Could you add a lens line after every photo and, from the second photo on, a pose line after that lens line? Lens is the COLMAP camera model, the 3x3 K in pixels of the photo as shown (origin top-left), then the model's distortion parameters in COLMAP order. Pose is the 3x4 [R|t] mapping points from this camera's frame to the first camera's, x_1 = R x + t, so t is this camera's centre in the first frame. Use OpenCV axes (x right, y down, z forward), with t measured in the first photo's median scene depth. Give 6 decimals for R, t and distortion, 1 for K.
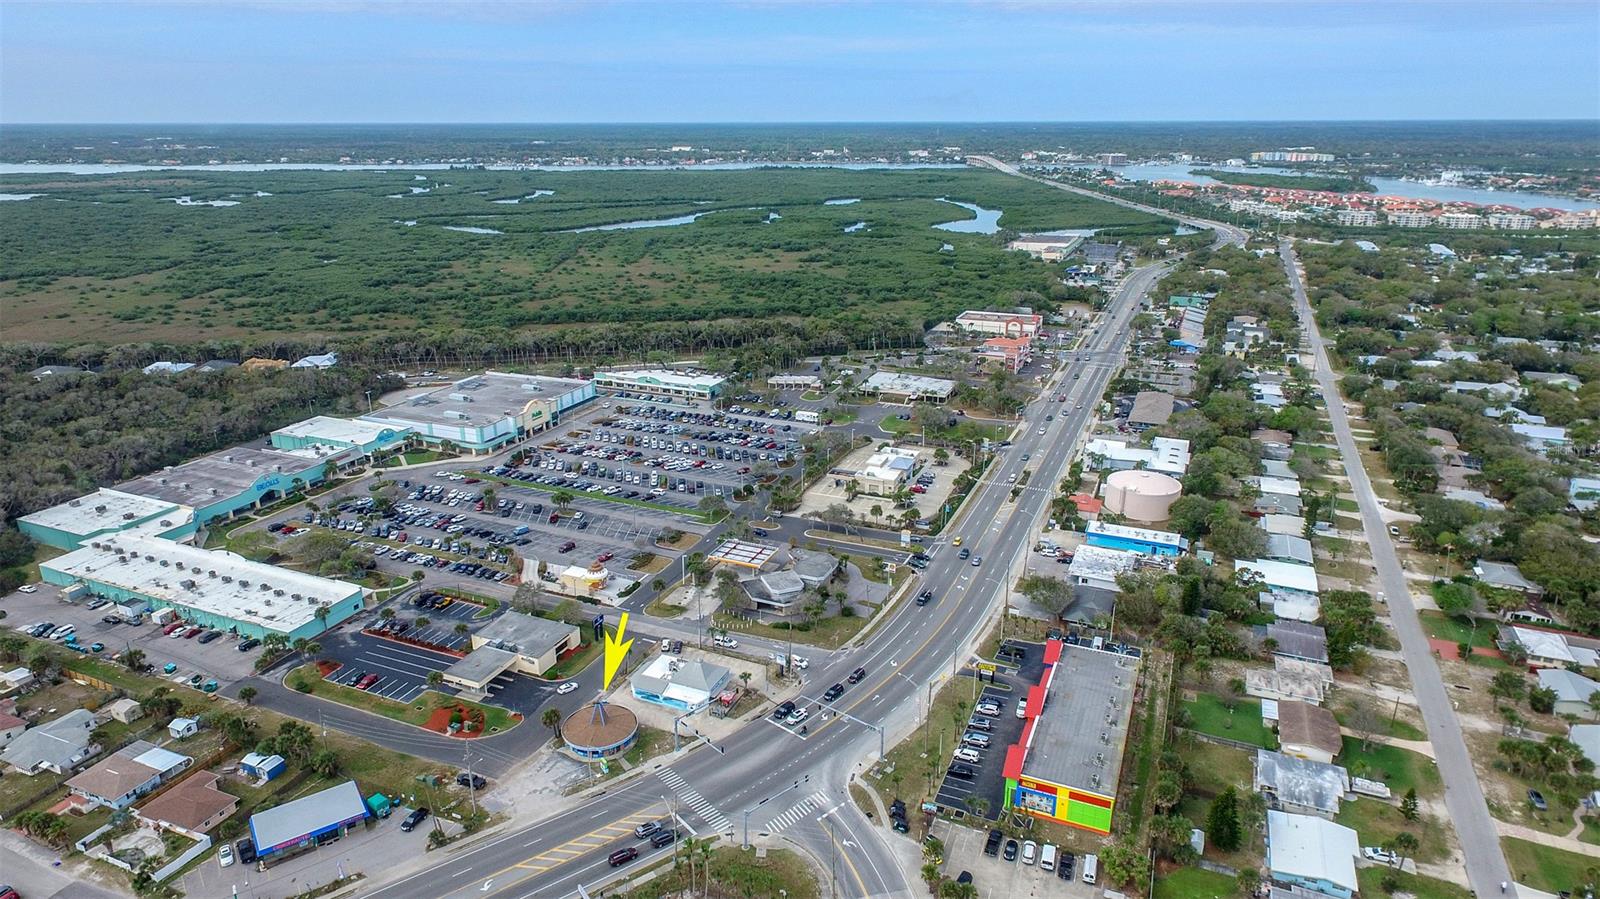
lens RADIAL K [[965.1, 0, 793.6], [0, 965.1, 449.4], [0, 0, 1]] dist [0.005707, 0.000534]
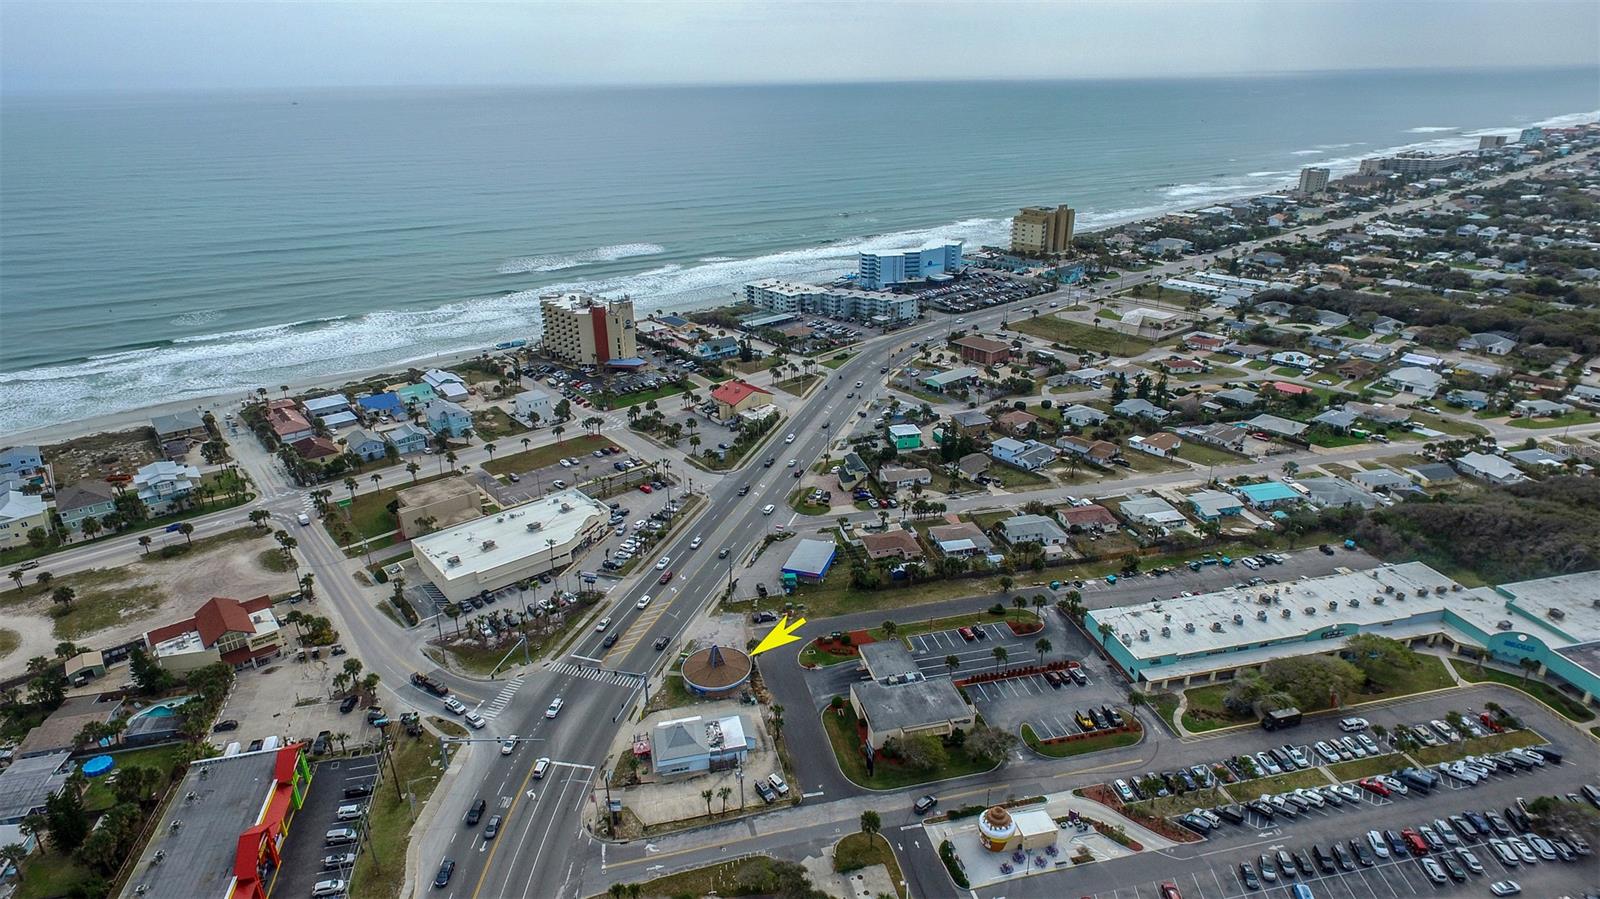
lens RADIAL K [[906.3, 0, 800.0], [0, 906.3, 449.5], [0, 0, 1]] dist [0.006815, 0.001011]
pose [[-0.801524, 0.239522, -0.547895, 0.133955], [-0.179627, 0.777504, 0.602679, -0.320153], [0.570345, 0.581478, -0.580164, 0.902181]]
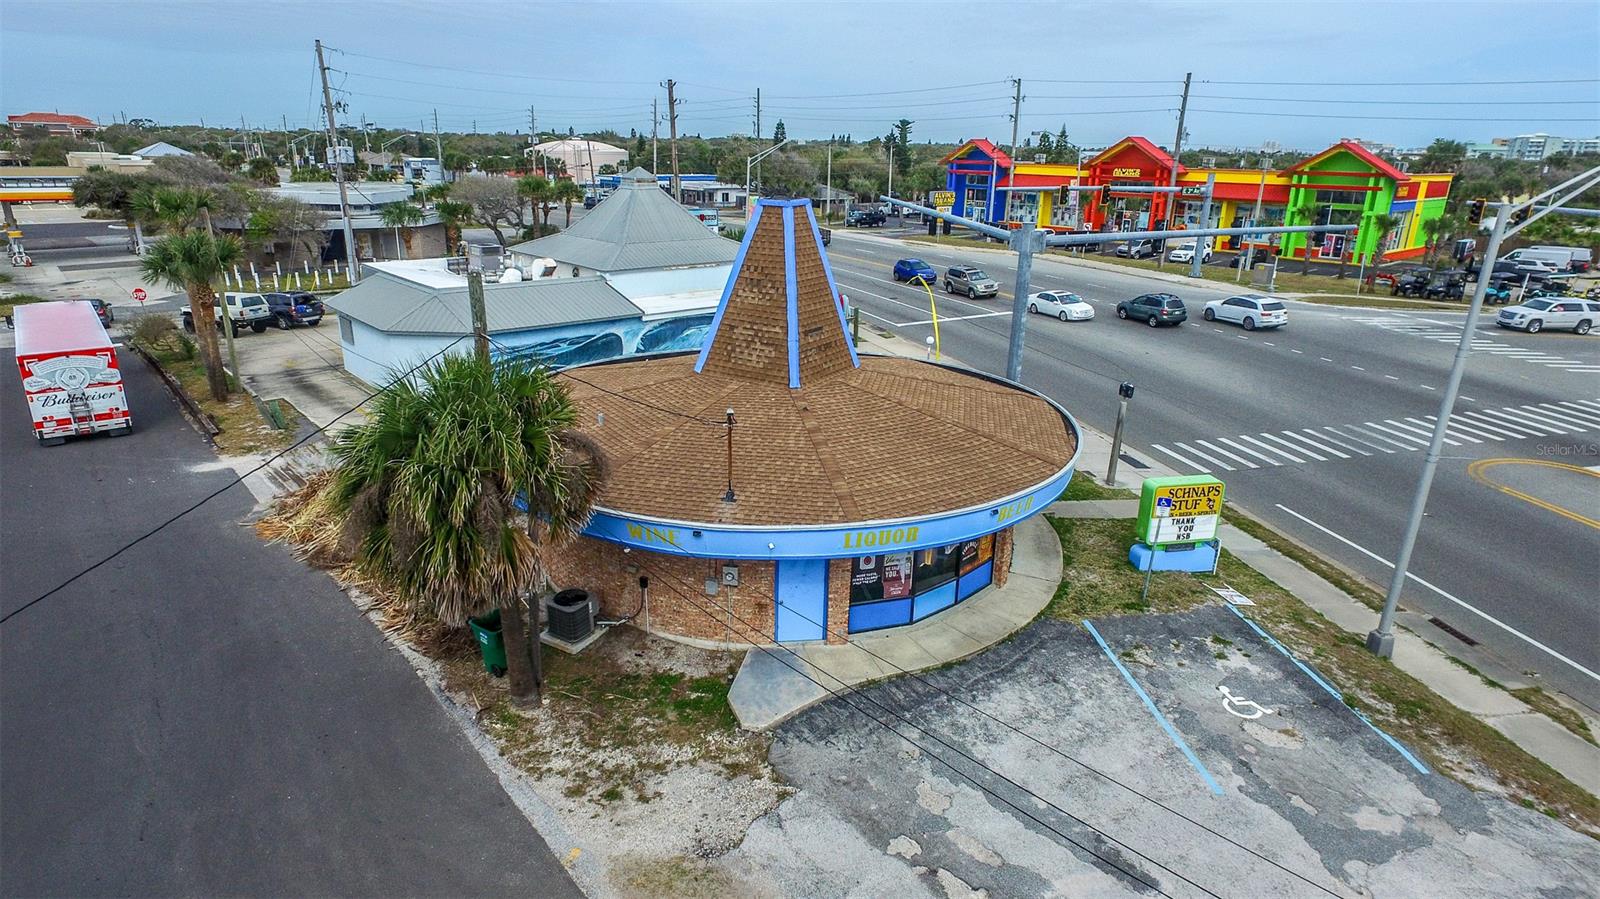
lens RADIAL K [[906.3, 0, 800.0], [0, 906.3, 449.5], [0, 0, 1]] dist [0.006815, 0.001011]
pose [[0.427198, -0.275993, 0.861005, -0.182773], [0.267636, 0.948197, 0.171152, 0.162885], [-0.863639, 0.157320, 0.478934, 0.565480]]
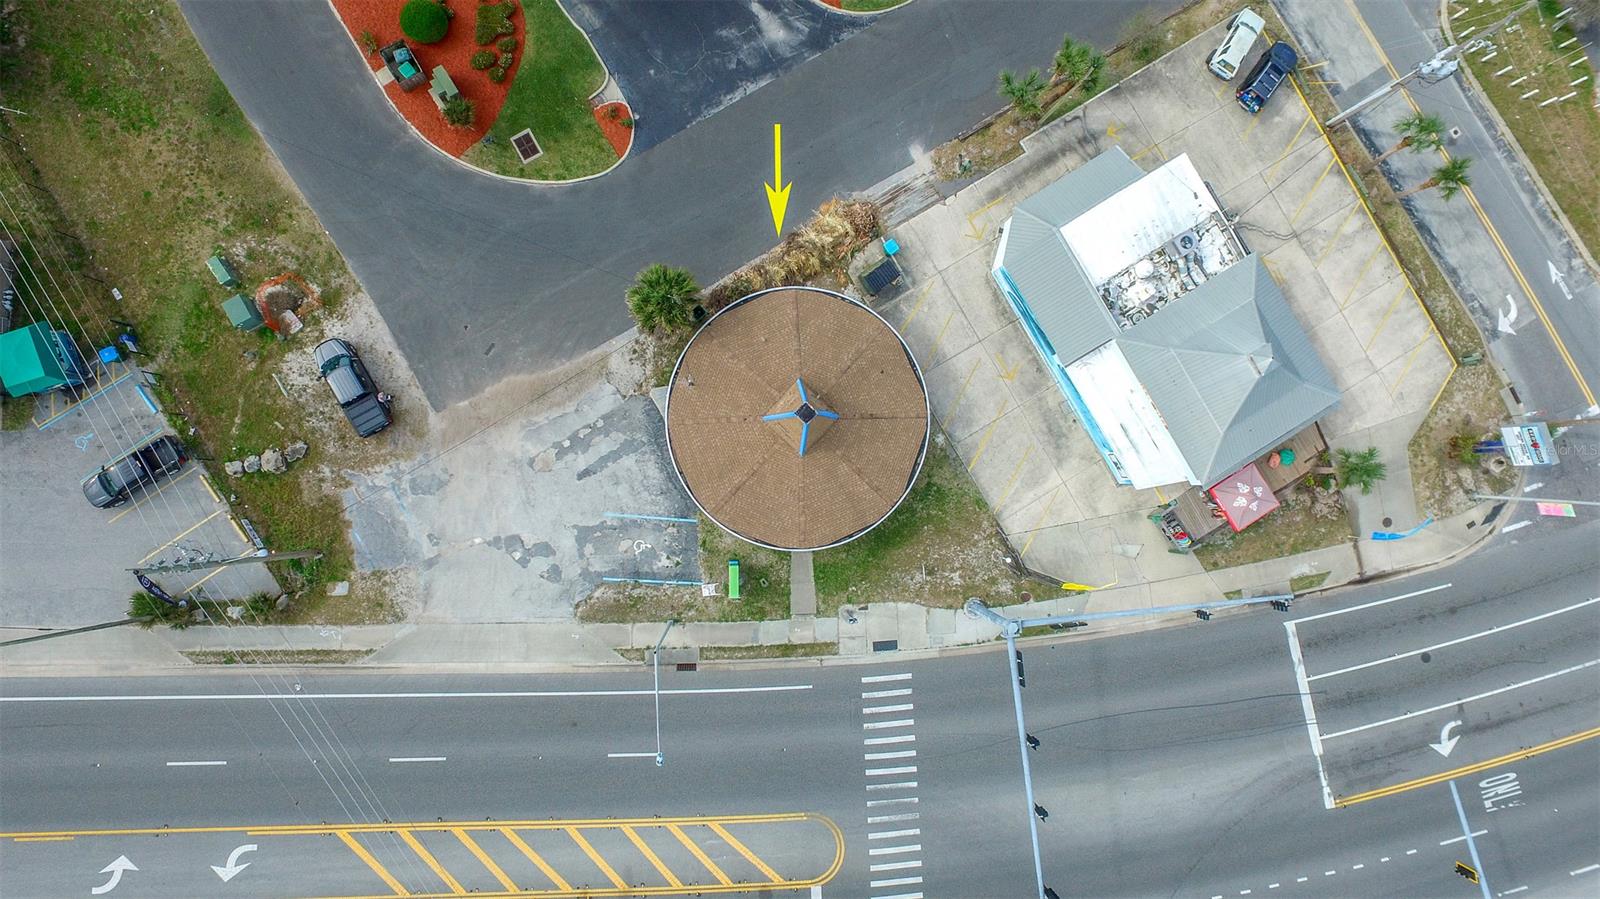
lens RADIAL K [[906.3, 0, 800.0], [0, 906.3, 449.5], [0, 0, 1]] dist [0.006815, 0.001011]
pose [[0.810471, 0.583827, 0.047782, -0.124811], [-0.263137, 0.289982, 0.920146, 0.026523], [0.523351, -0.758325, 0.388648, 0.534924]]
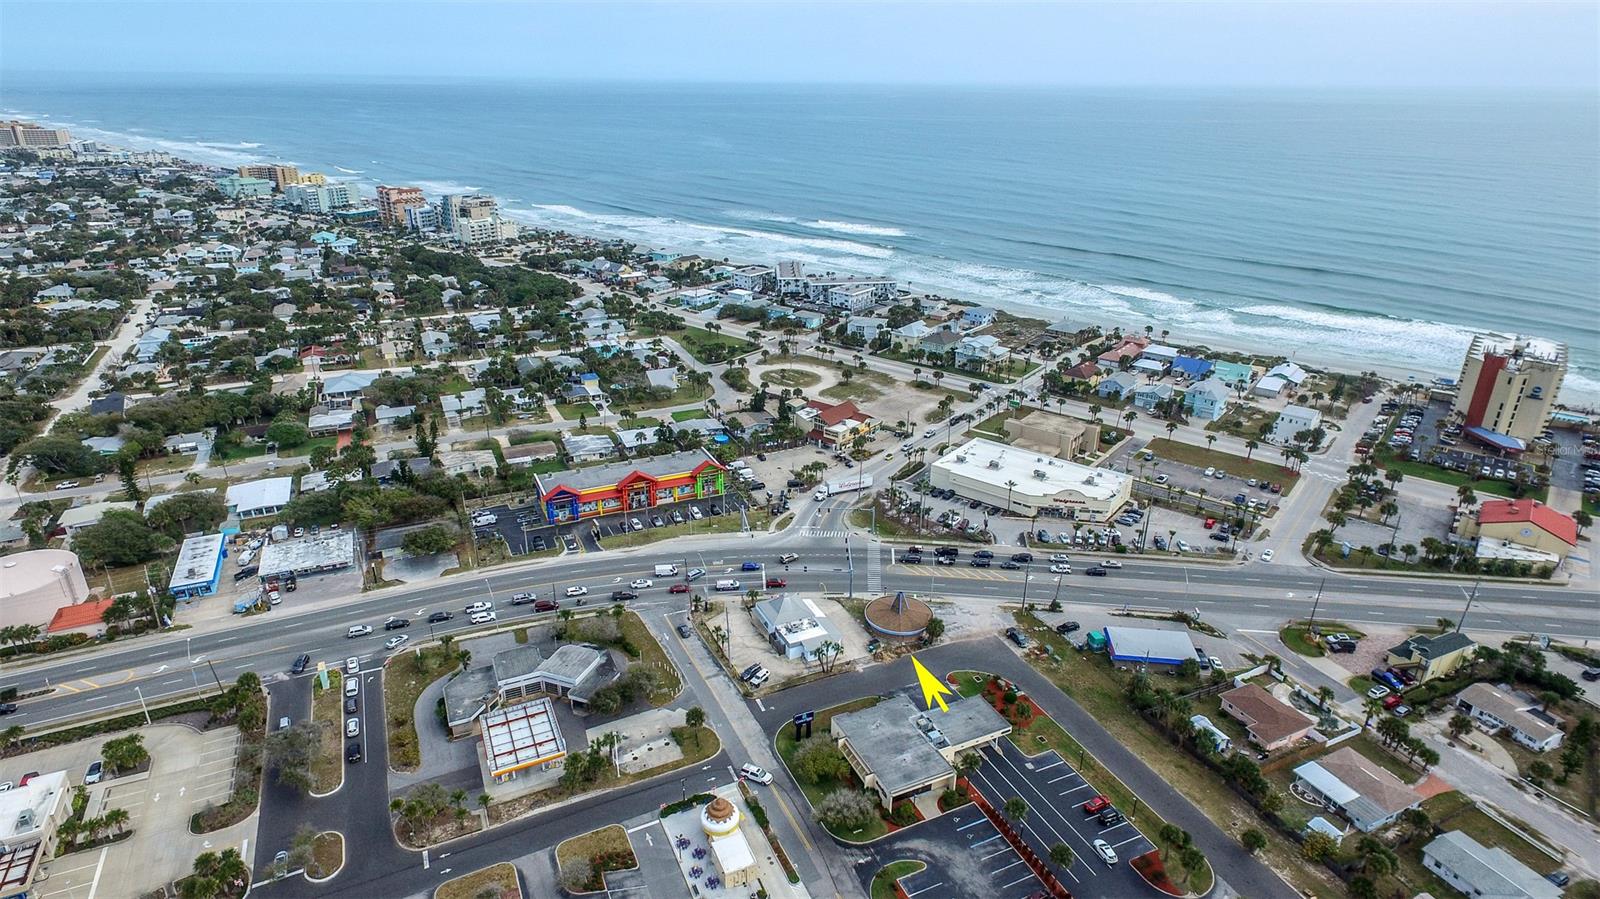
lens RADIAL K [[906.3, 0, 800.0], [0, 906.3, 449.5], [0, 0, 1]] dist [0.006815, 0.001011]
pose [[-0.747383, -0.258117, 0.612205, -0.418585], [0.206880, 0.785227, 0.583627, -0.289535], [-0.631363, 0.562845, -0.533466, 0.909790]]
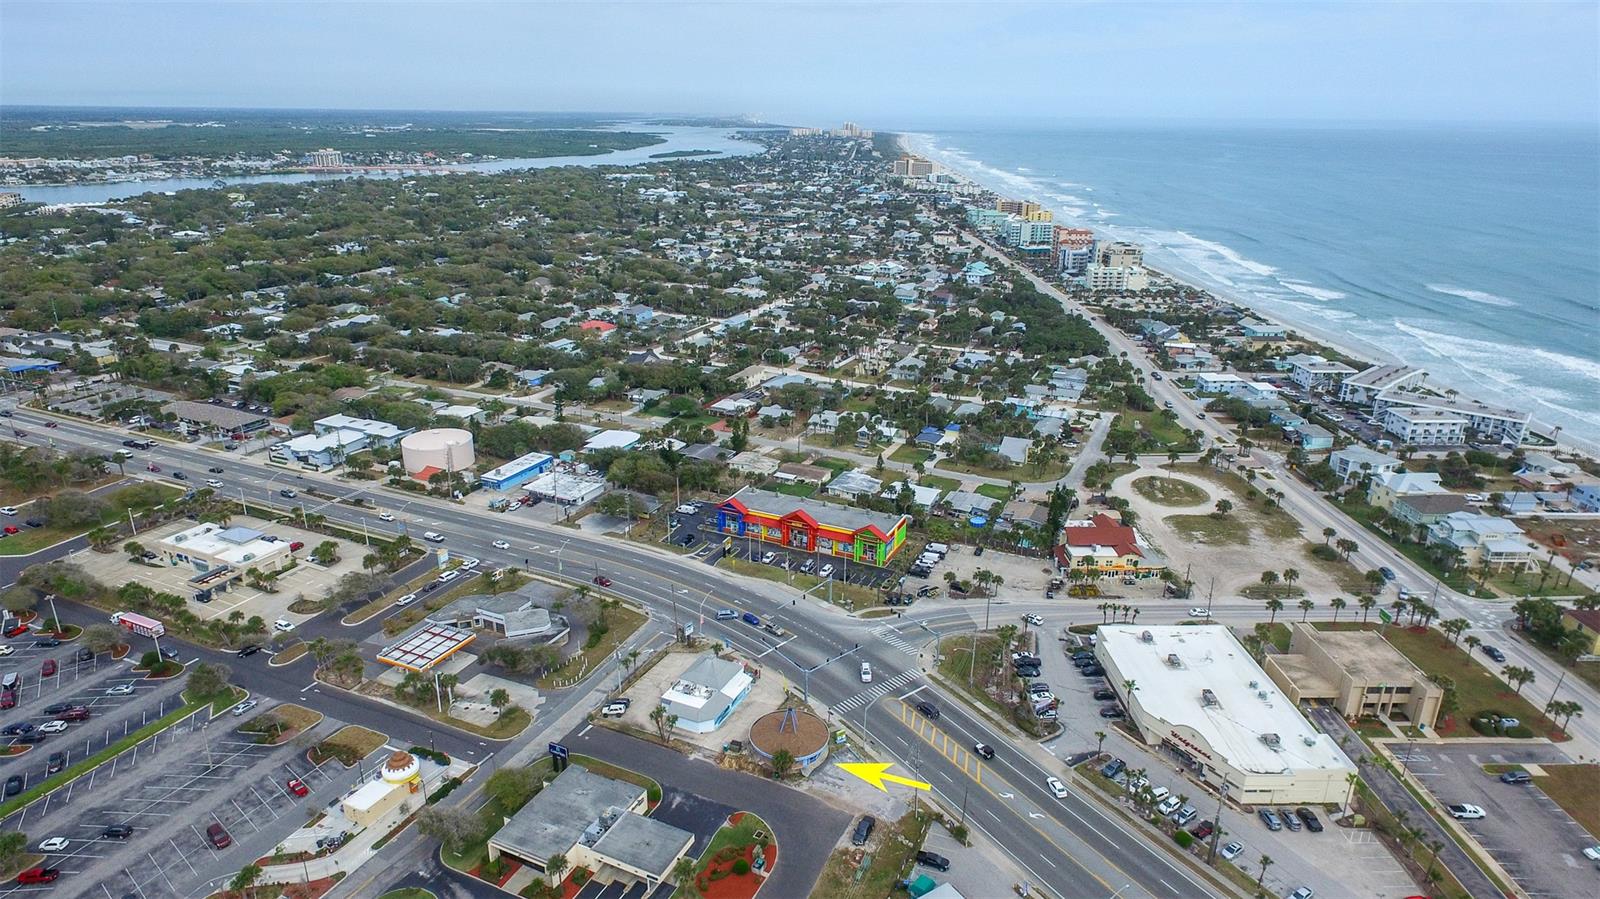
lens RADIAL K [[965.1, 0, 793.6], [0, 965.1, 449.4], [0, 0, 1]] dist [0.005707, 0.000534]
pose [[0.039052, -0.329084, 0.943493, -0.595190], [0.315025, 0.900116, 0.300915, -0.144626], [-0.948279, 0.285473, 0.138821, 0.473642]]
